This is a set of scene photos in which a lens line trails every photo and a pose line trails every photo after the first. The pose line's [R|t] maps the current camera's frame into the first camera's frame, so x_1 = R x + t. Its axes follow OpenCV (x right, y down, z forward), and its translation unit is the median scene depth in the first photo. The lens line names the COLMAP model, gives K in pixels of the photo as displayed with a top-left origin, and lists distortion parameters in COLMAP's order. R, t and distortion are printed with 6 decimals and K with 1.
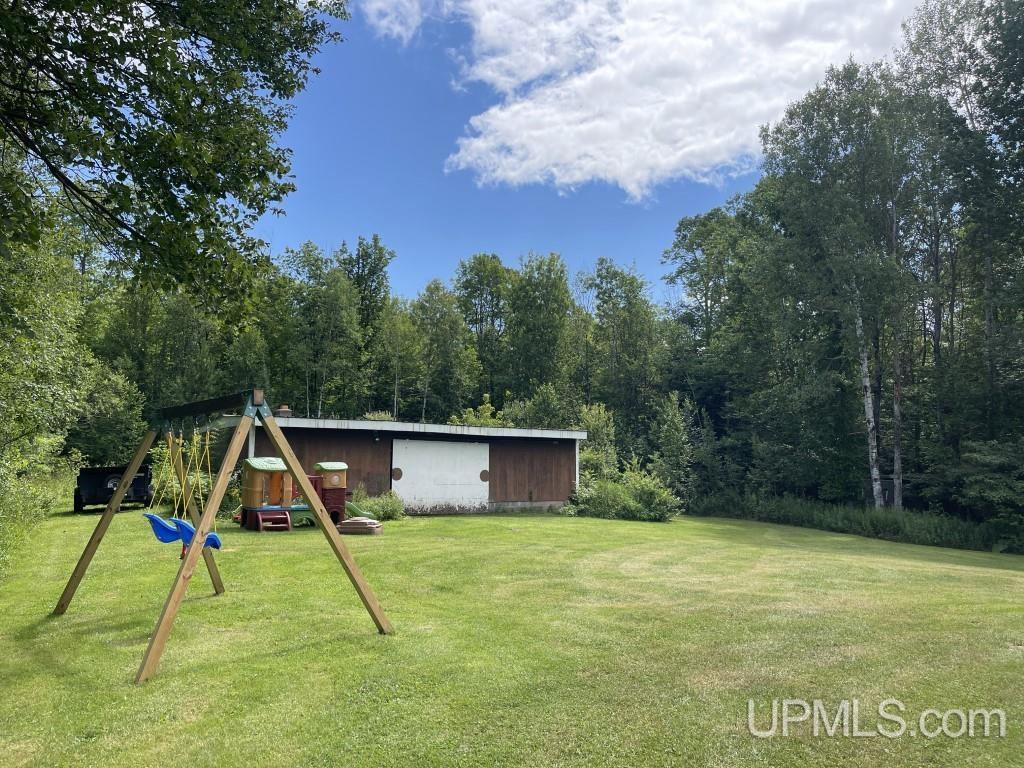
lens RADIAL K [[802.3, 0, 512.0], [0, 802.3, 384.0], [0, 0, 1]] dist [-0.000868, 0.000137]
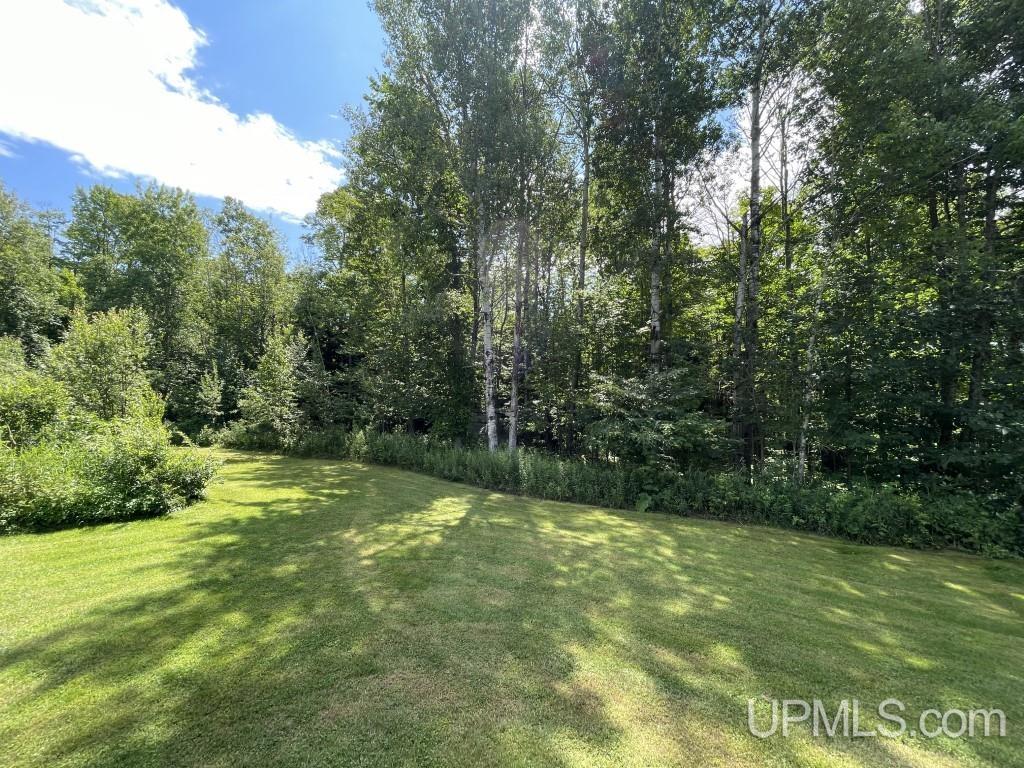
lens RADIAL K [[415.8, 0, 509.3], [0, 415.8, 377.2], [0, 0, 1]] dist [-0.001748, -0.000585]
pose [[0.835373, 0.022679, 0.549215, 0.196458], [-0.053964, 0.997706, 0.040881, 0.049394], [-0.547027, -0.063789, 0.834681, 0.558812]]
